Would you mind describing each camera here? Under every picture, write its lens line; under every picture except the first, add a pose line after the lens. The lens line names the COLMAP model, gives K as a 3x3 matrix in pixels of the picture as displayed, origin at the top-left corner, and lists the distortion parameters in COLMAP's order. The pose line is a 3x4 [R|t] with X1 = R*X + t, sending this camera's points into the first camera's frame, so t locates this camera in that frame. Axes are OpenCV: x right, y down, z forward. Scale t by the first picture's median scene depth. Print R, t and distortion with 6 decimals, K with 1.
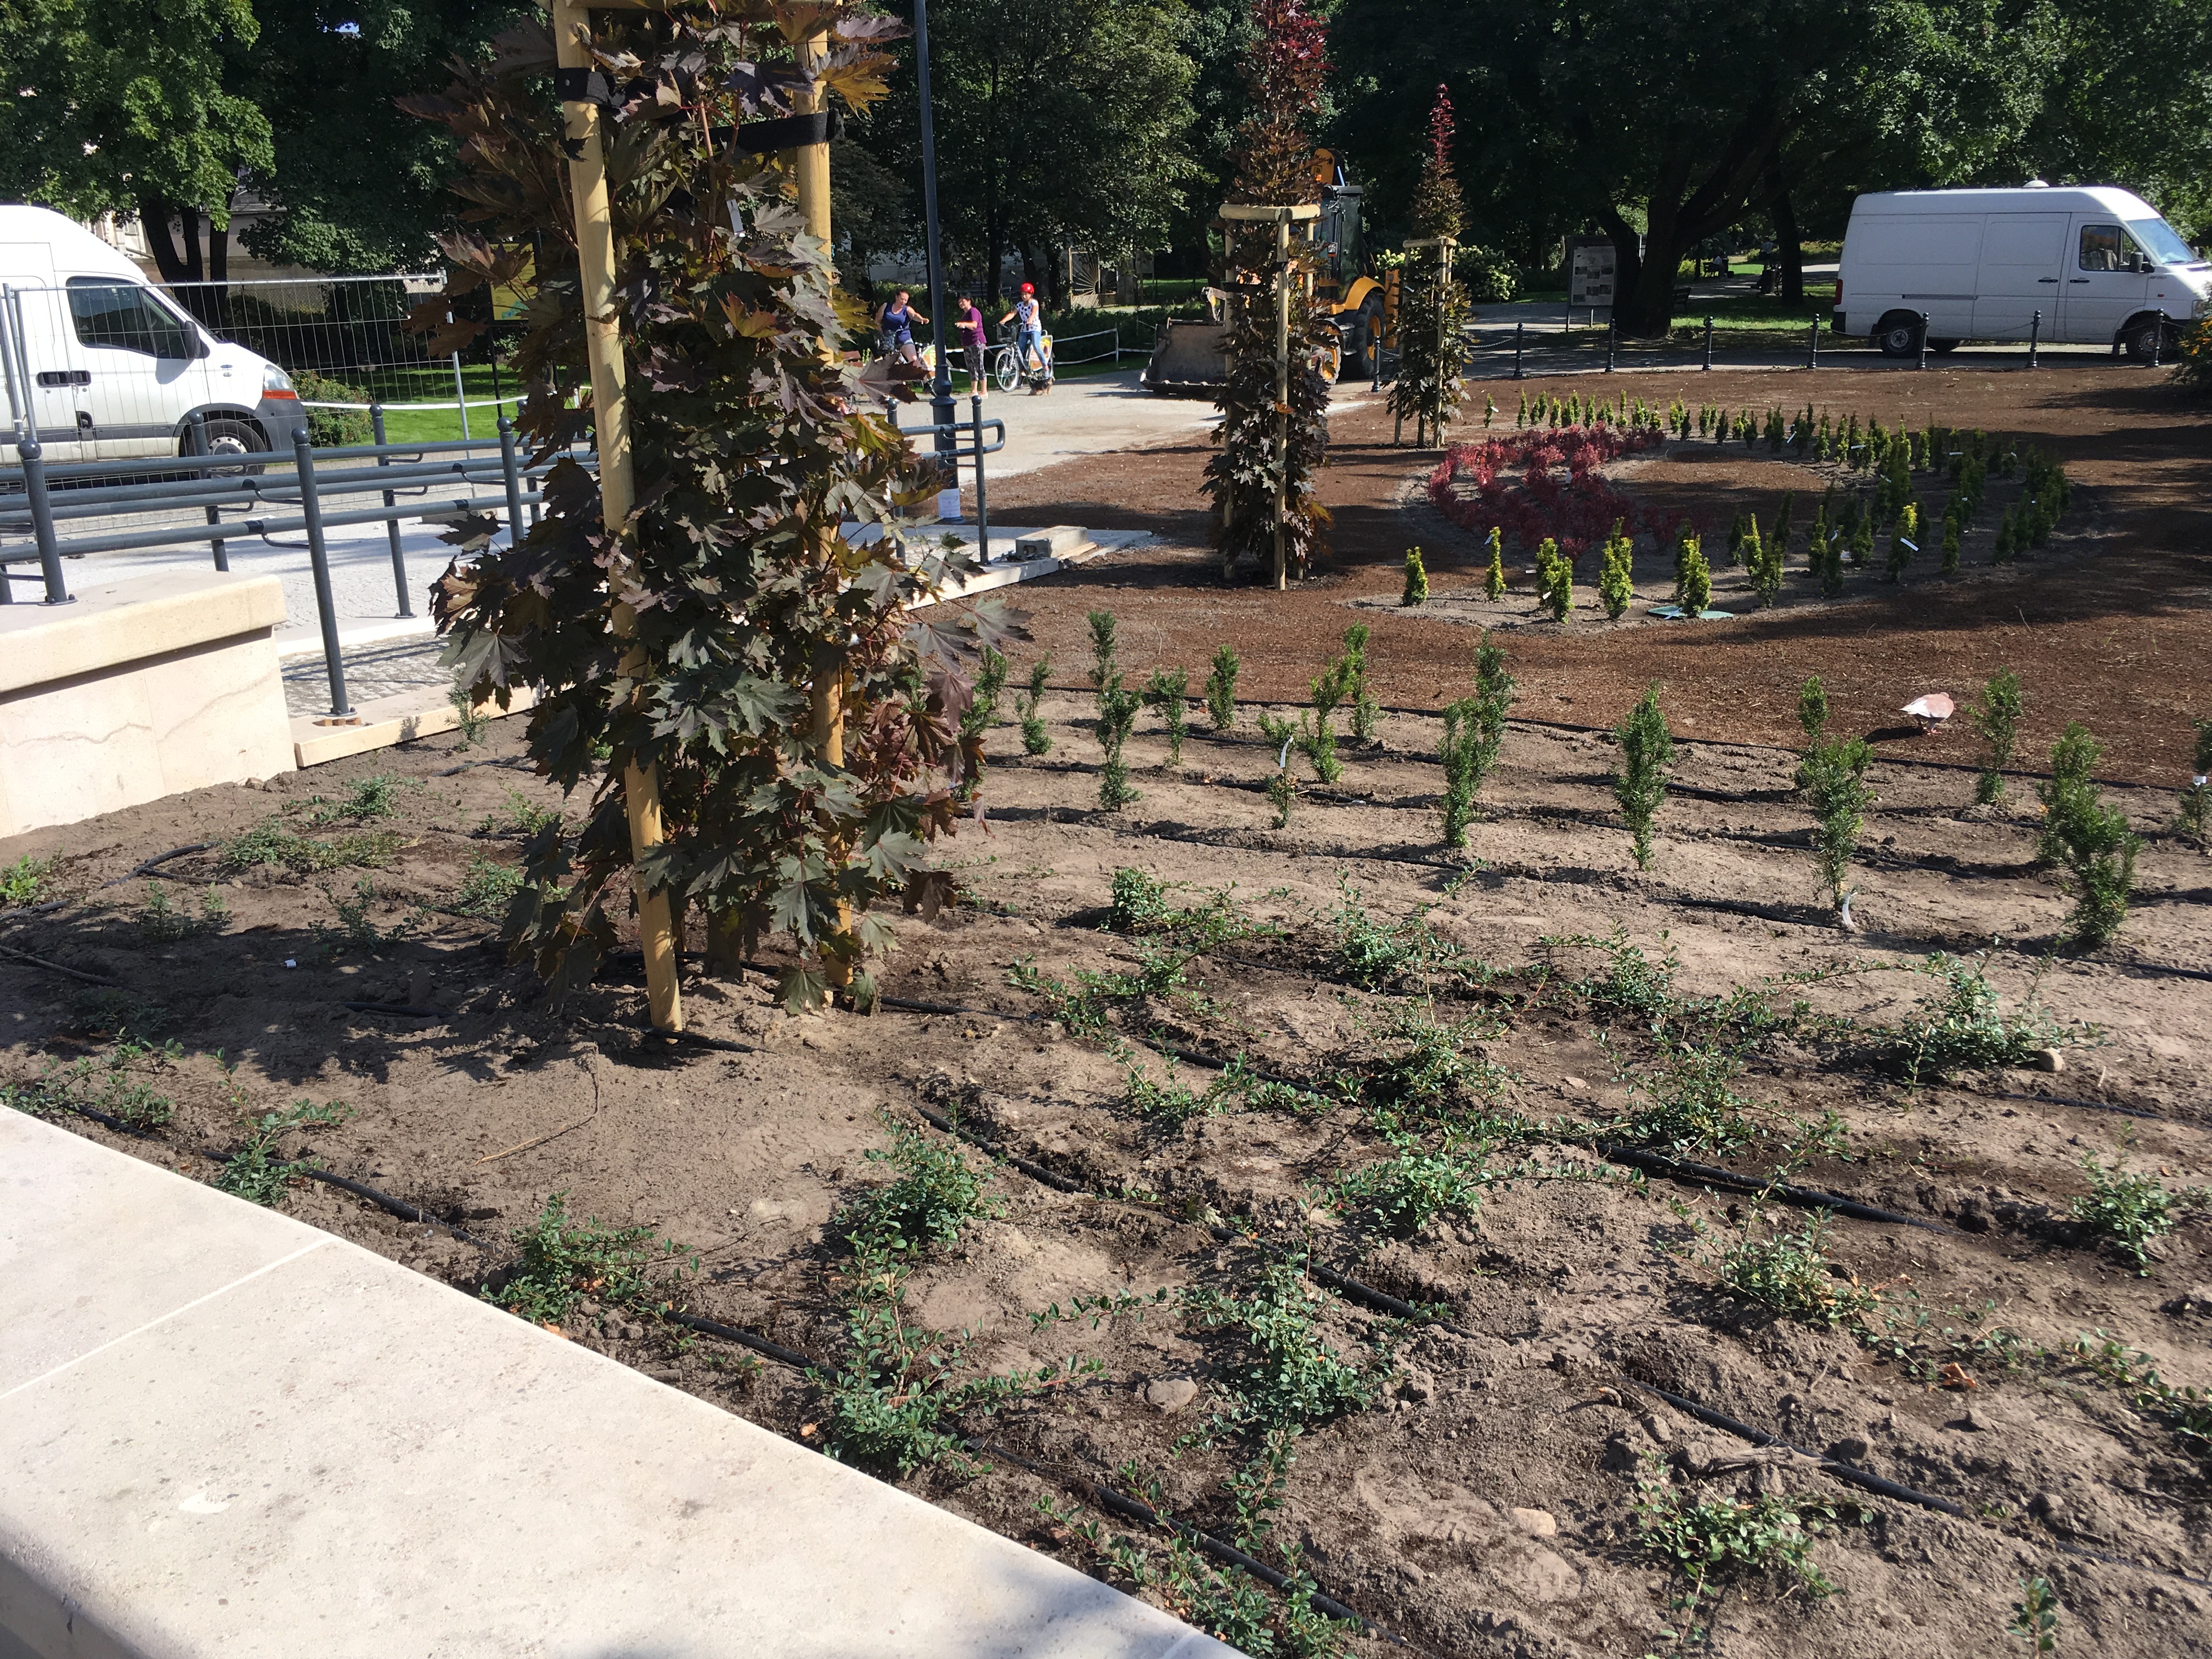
lens RADIAL K [[1842.6, 0, 1106.0], [0, 1842.6, 829.5], [0, 0, 1]] dist [0.057205, -0.104590]
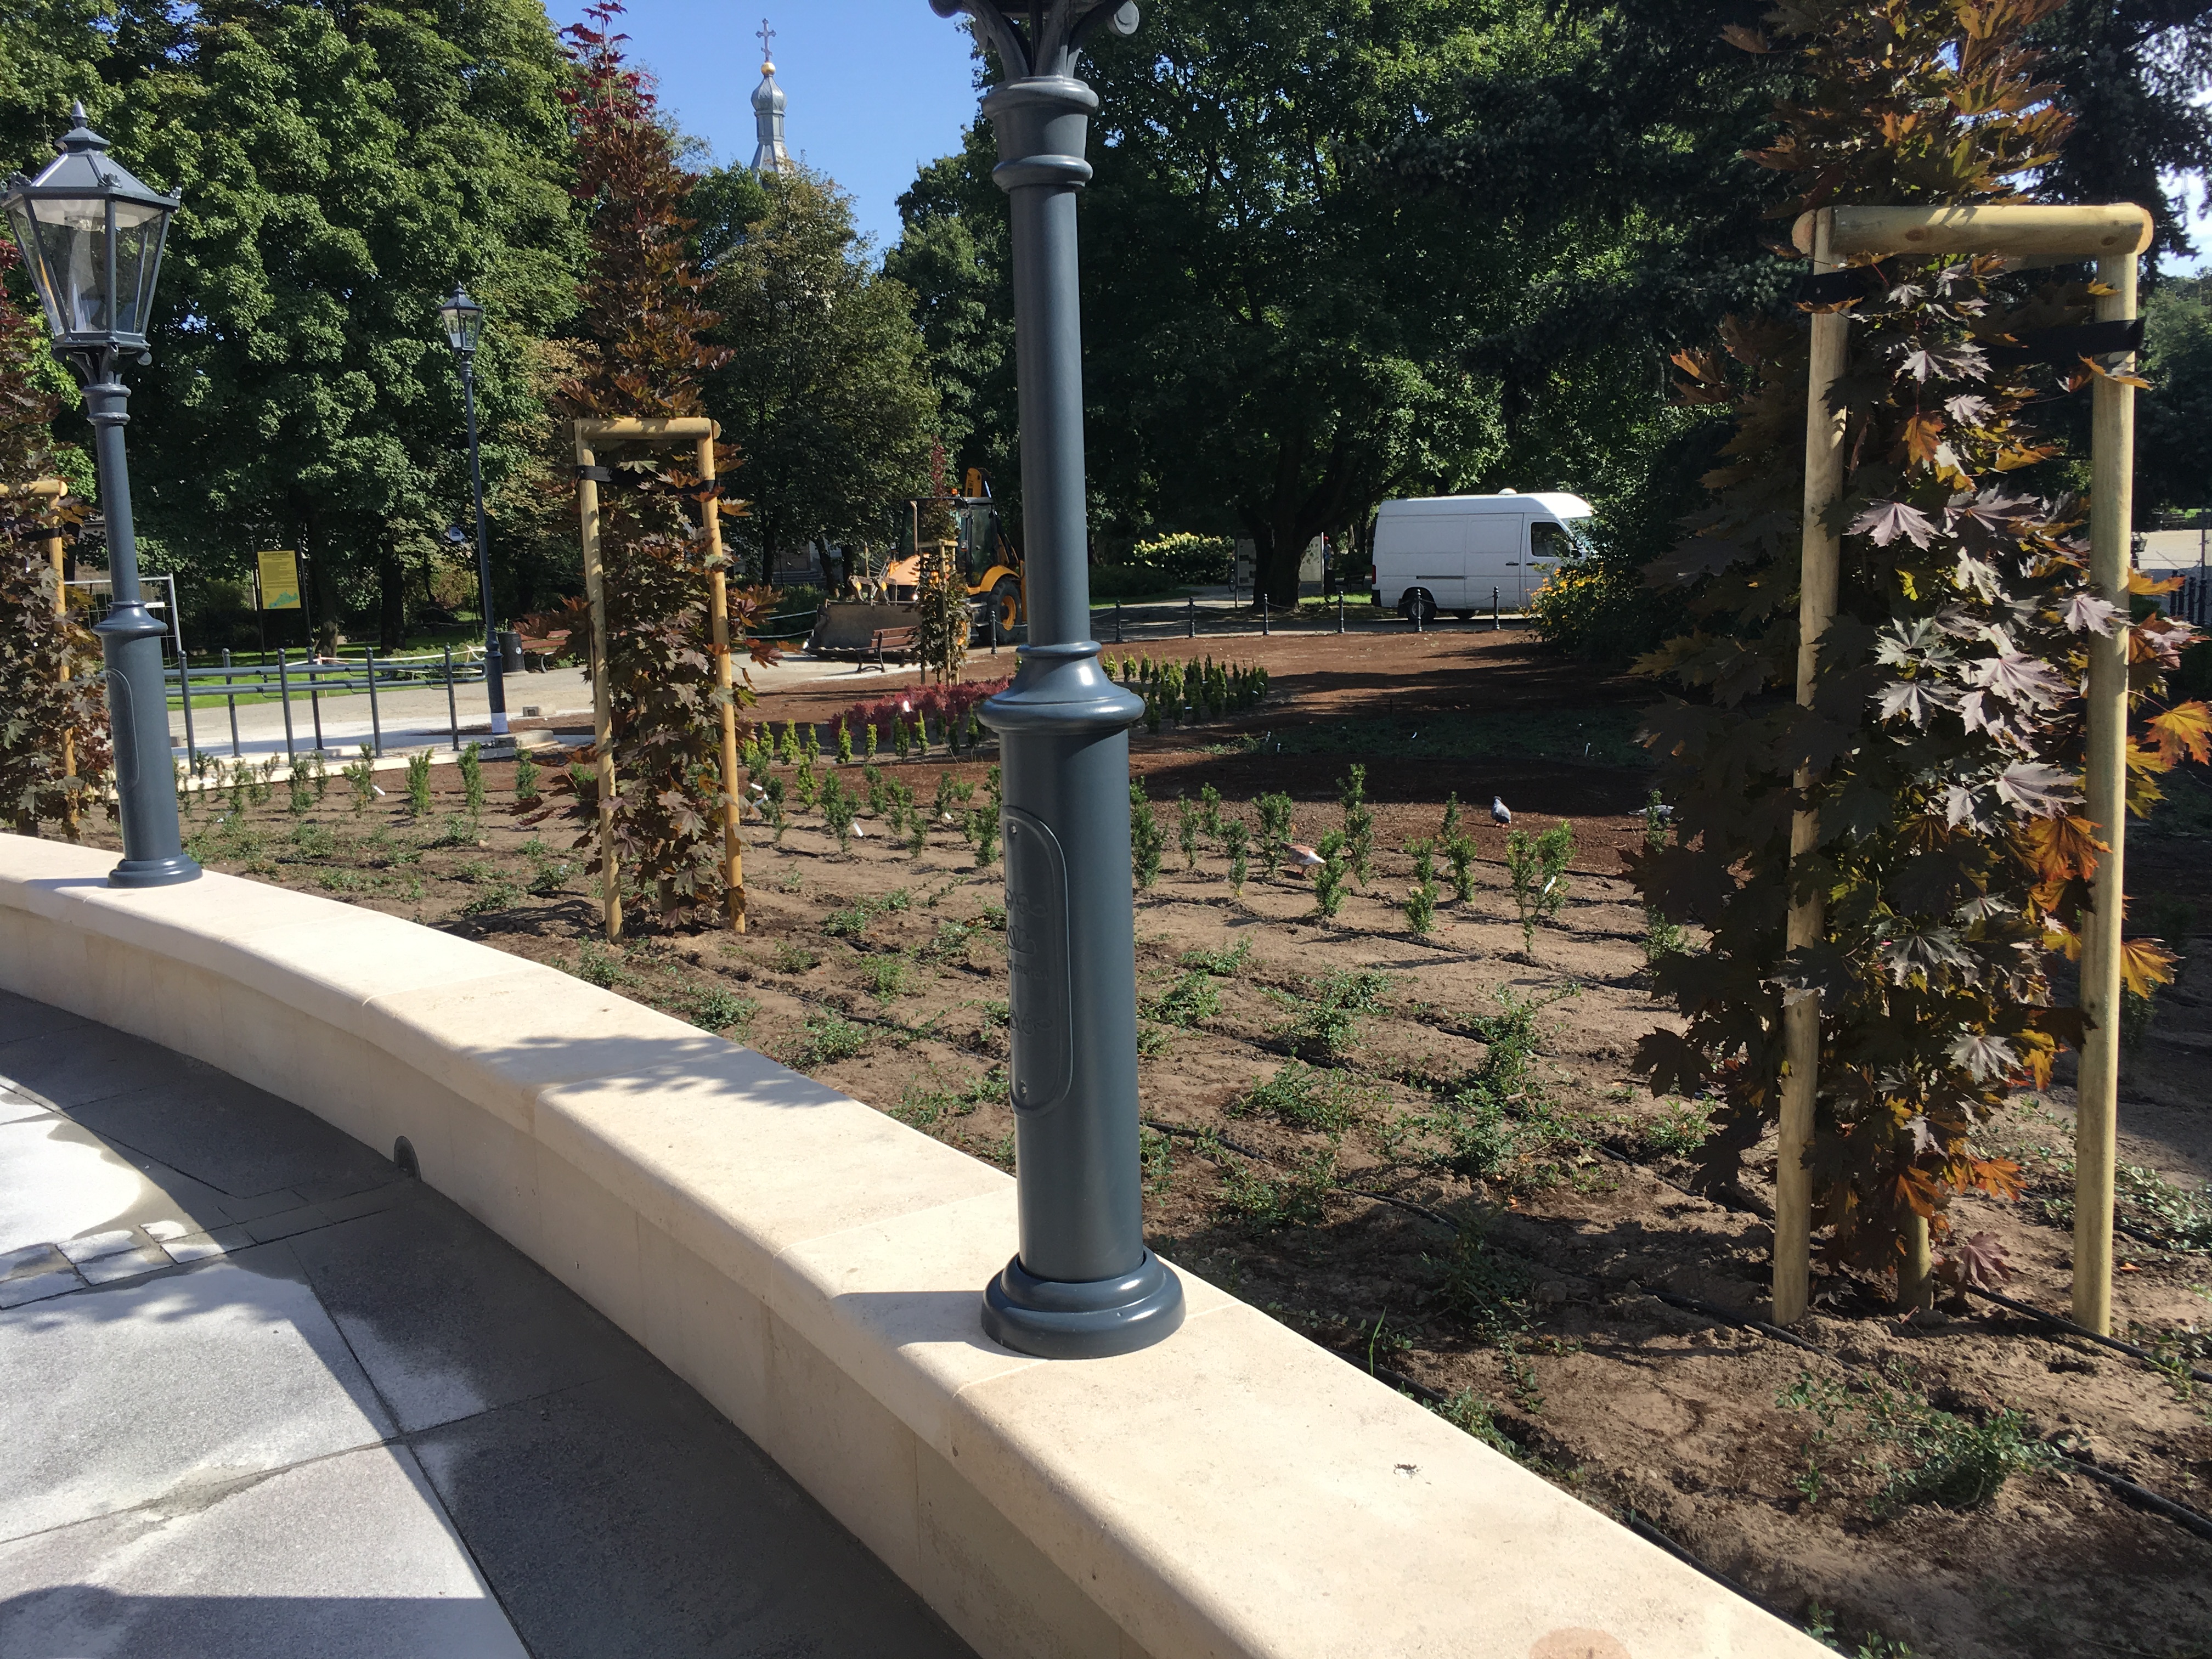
lens RADIAL K [[1833.1, 0, 1106.0], [0, 1833.1, 829.5], [0, 0, 1]] dist [-0.002545, 0.003007]
pose [[0.998606, -0.018869, 0.049297, 0.152206], [0.025834, 0.989135, -0.144722, 0.060722], [-0.046030, 0.145794, 0.988244, -0.208095]]
